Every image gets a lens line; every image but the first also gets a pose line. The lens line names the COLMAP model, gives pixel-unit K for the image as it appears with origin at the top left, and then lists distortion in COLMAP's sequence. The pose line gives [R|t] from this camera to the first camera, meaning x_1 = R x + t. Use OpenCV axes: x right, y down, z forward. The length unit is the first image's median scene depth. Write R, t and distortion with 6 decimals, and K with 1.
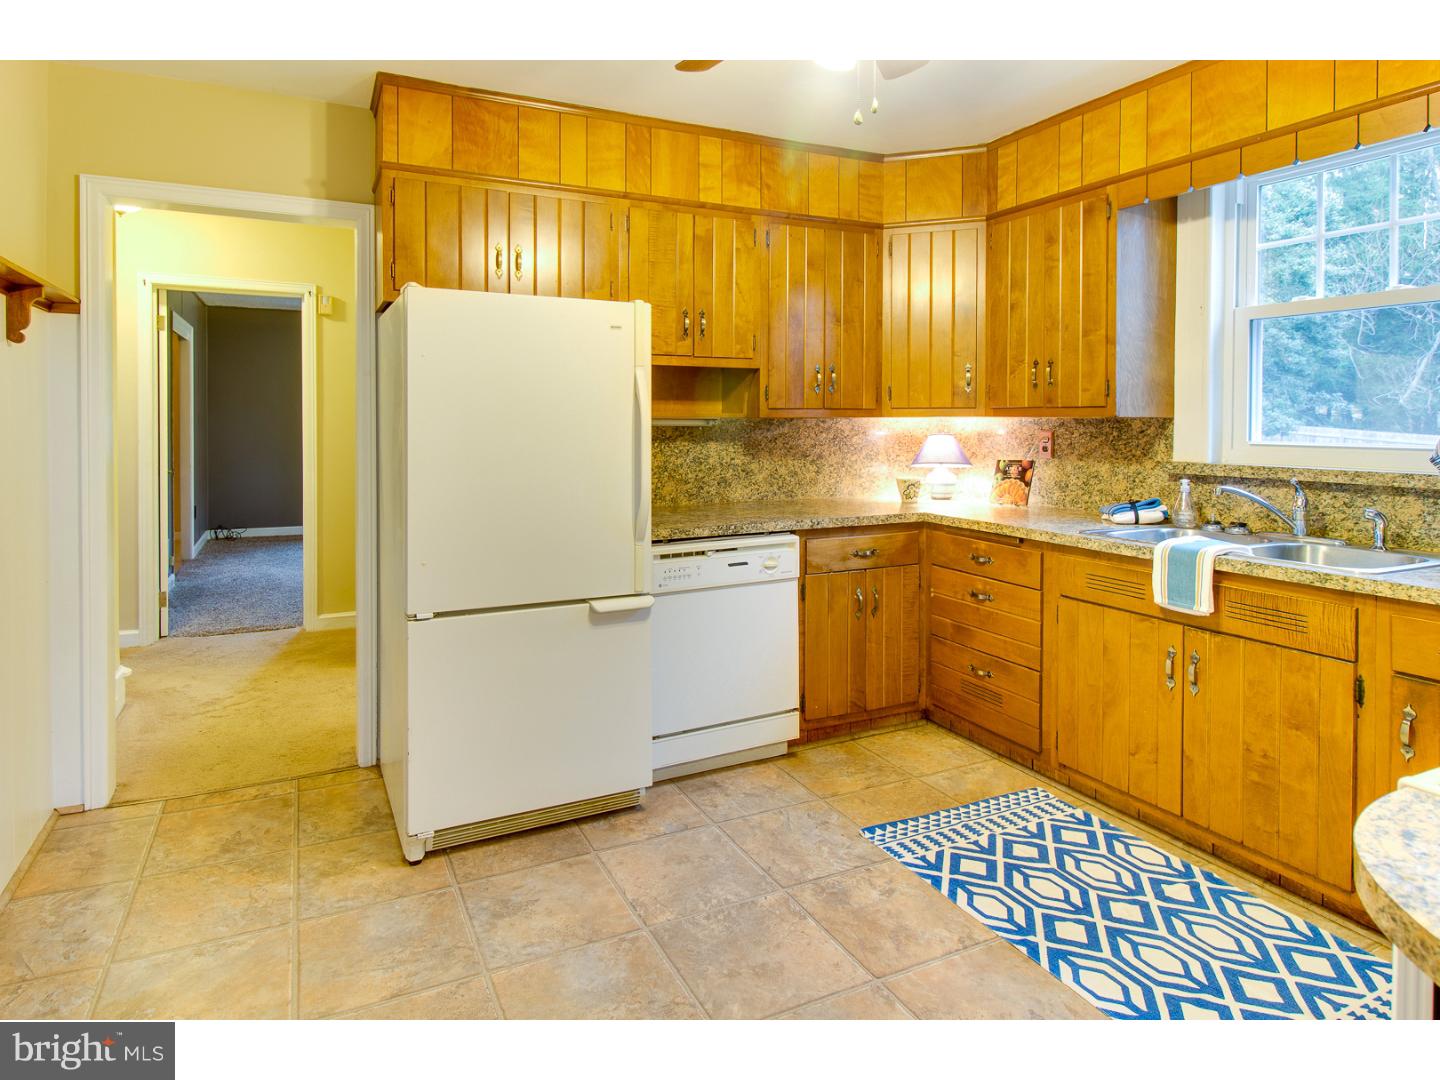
lens RADIAL K [[796.4, 0, 681.4], [0, 796.4, 437.6], [0, 0, 1]] dist [0.000791, -0.006092]
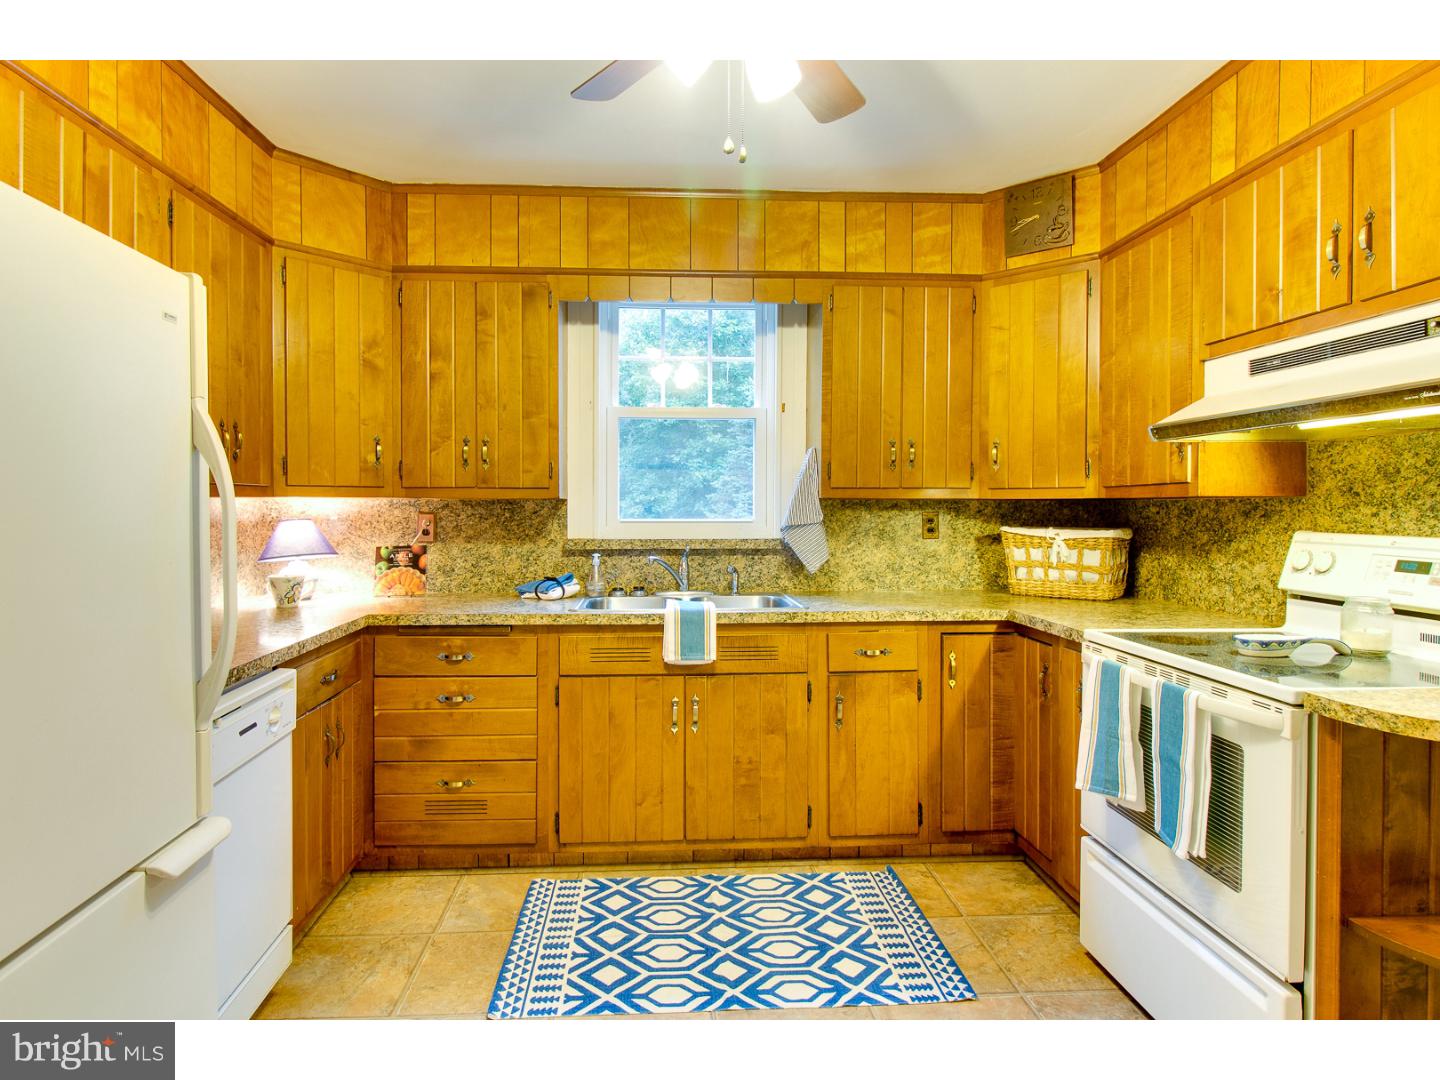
lens RADIAL K [[824.4, 0, 682.7], [0, 824.4, 520.9], [0, 0, 1]] dist [0.009778, -0.011156]
pose [[0.383985, -0.019511, 0.923133, -0.393744], [0.020908, 0.999704, 0.012433, -0.006048], [-0.923103, 0.014526, 0.384279, 0.429929]]
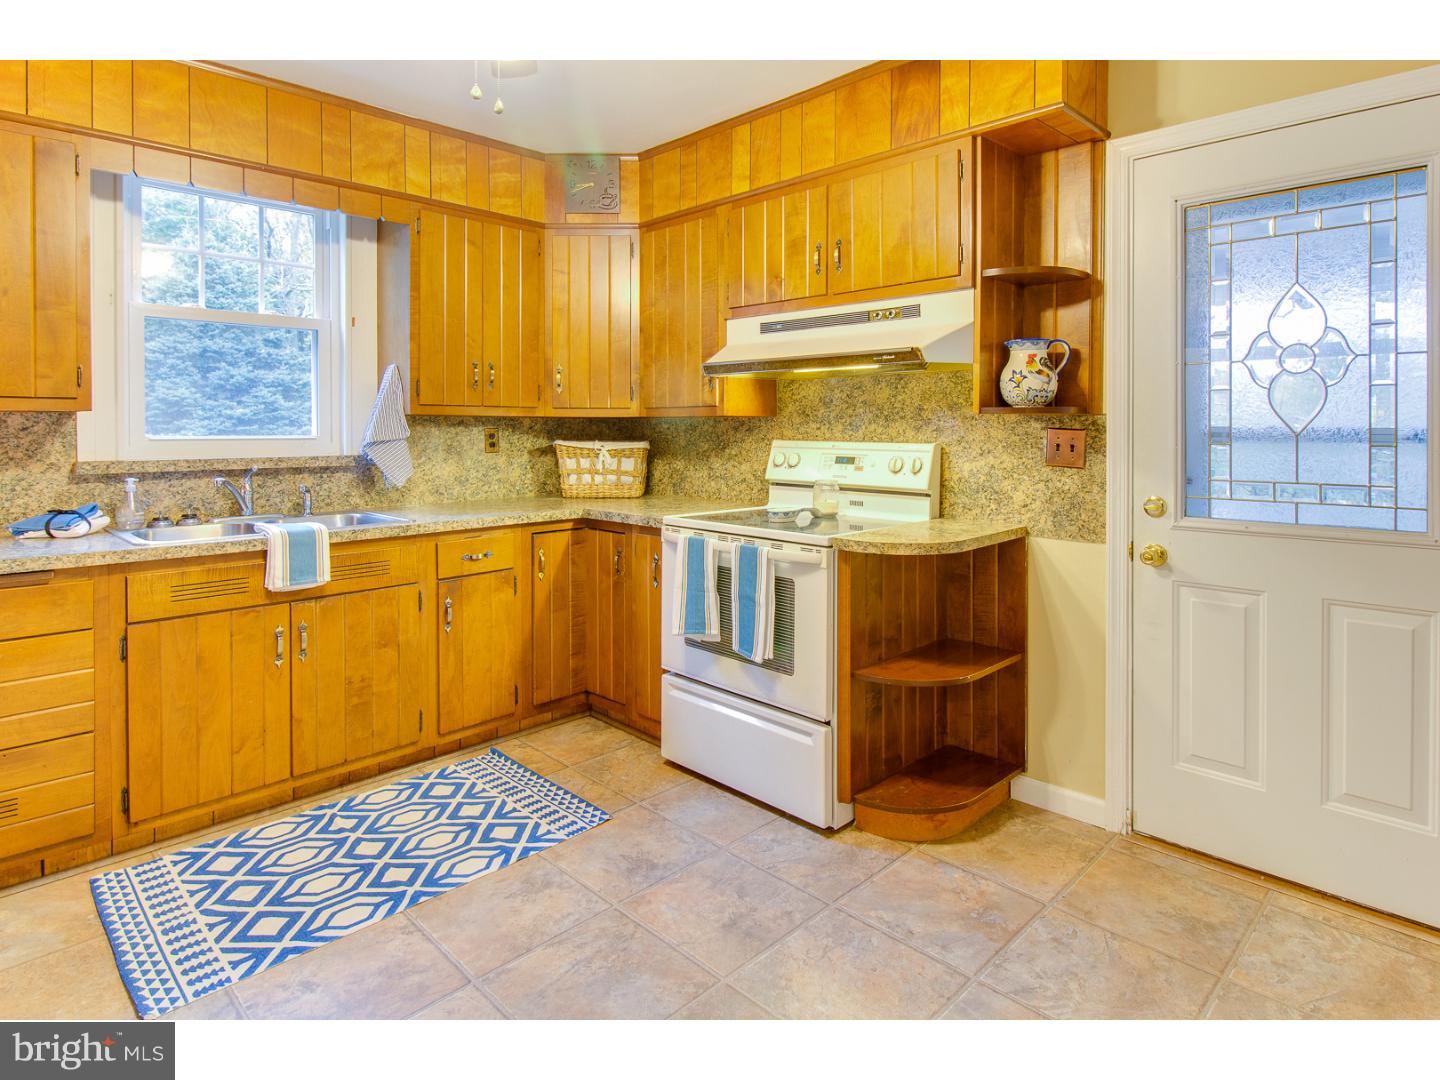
lens RADIAL K [[811.3, 0, 721.4], [0, 811.3, 445.8], [0, 0, 1]] dist [0.004173, -0.007683]
pose [[-0.338751, -0.026173, 0.940512, -0.499138], [0.017491, 0.999265, 0.034108, -0.006462], [-0.940714, 0.028005, -0.338044, 0.656218]]
